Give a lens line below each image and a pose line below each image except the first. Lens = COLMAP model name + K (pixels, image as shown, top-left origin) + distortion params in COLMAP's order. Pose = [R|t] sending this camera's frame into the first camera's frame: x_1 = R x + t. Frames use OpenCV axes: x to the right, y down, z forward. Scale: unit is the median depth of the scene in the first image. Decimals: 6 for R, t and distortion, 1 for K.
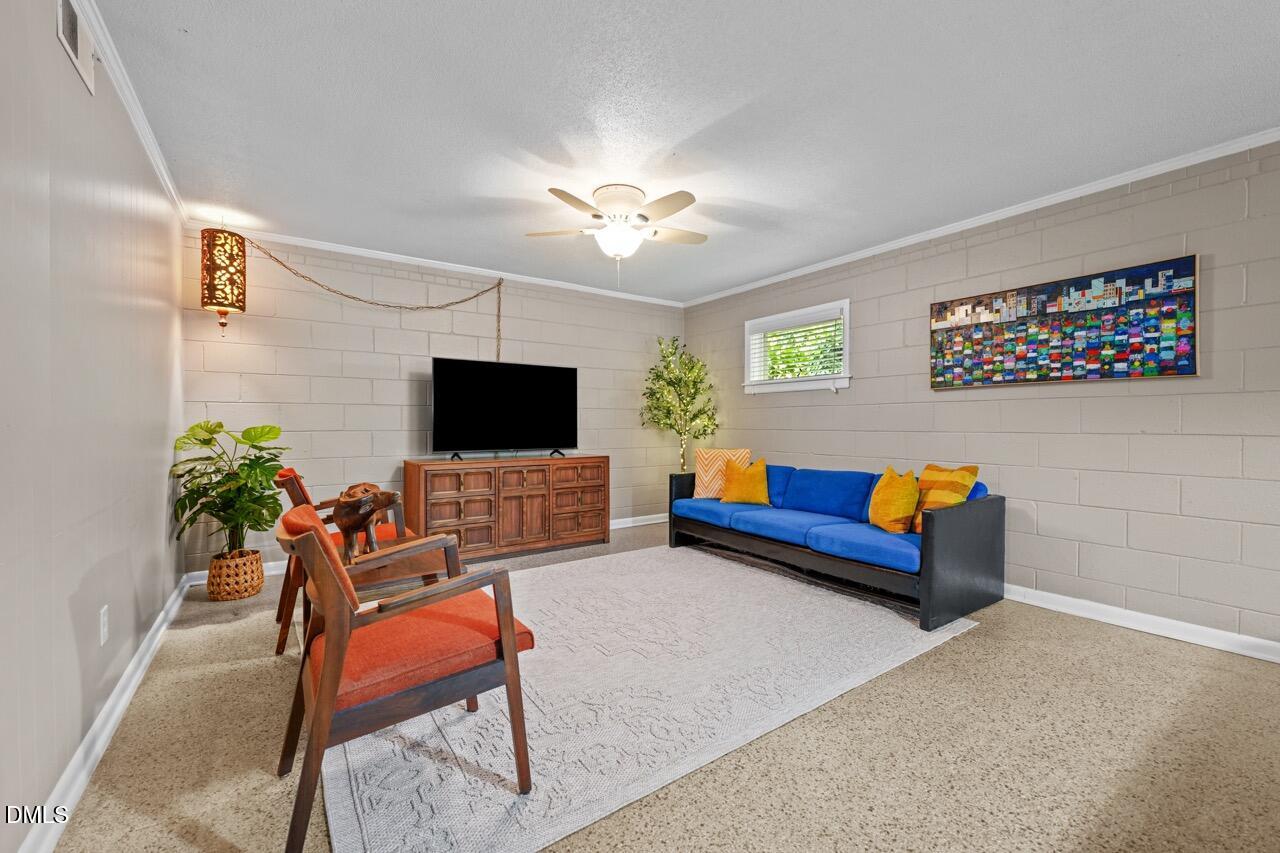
lens RADIAL K [[525.5, 0, 638.5], [0, 525.5, 425.7], [0, 0, 1]] dist [-0.001436, 0.000582]
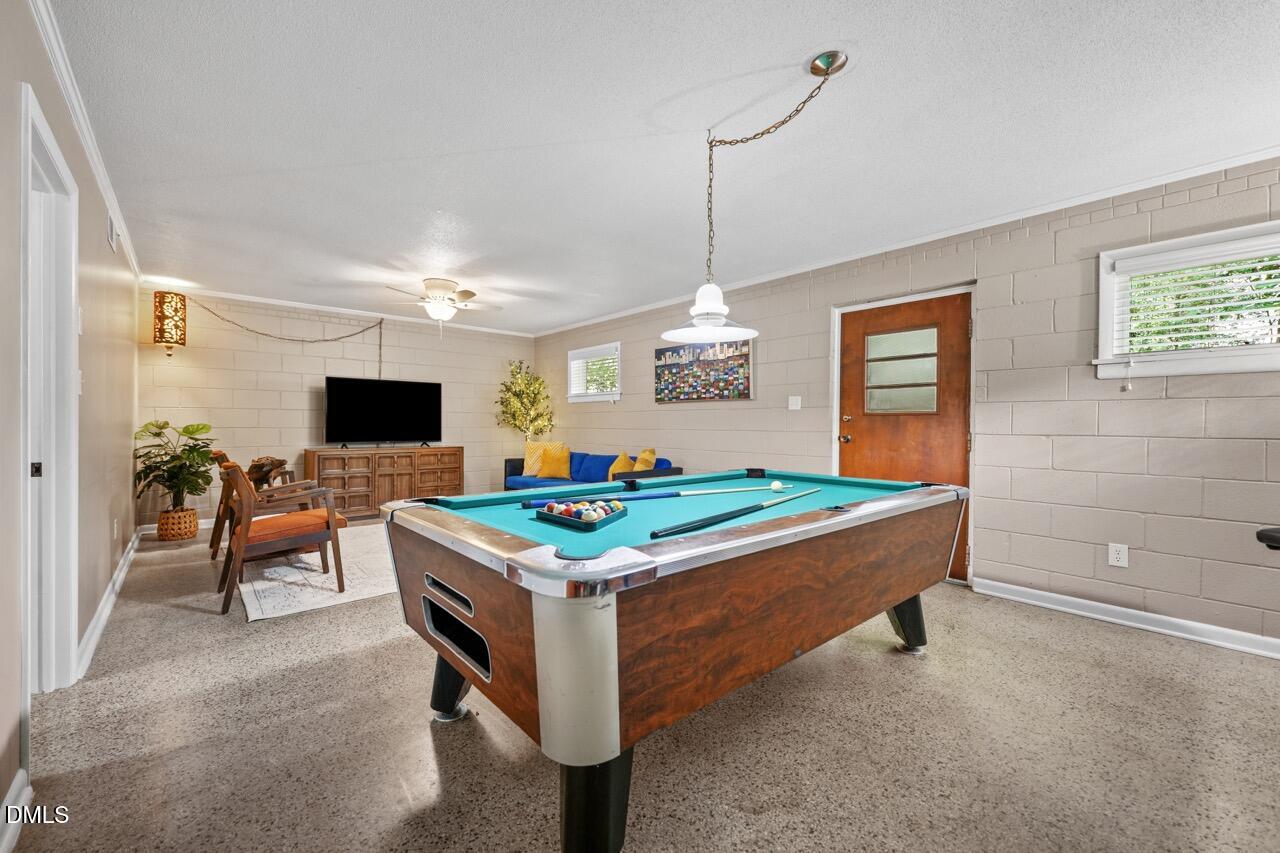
lens RADIAL K [[521.4, 0, 644.1], [0, 521.4, 424.6], [0, 0, 1]] dist [0.000820, 0.000290]
pose [[0.993427, 0.004045, 0.114392, 0.368570], [-0.003665, 0.999987, -0.003533, 0.002816], [-0.114405, 0.003091, 0.993429, -0.611496]]
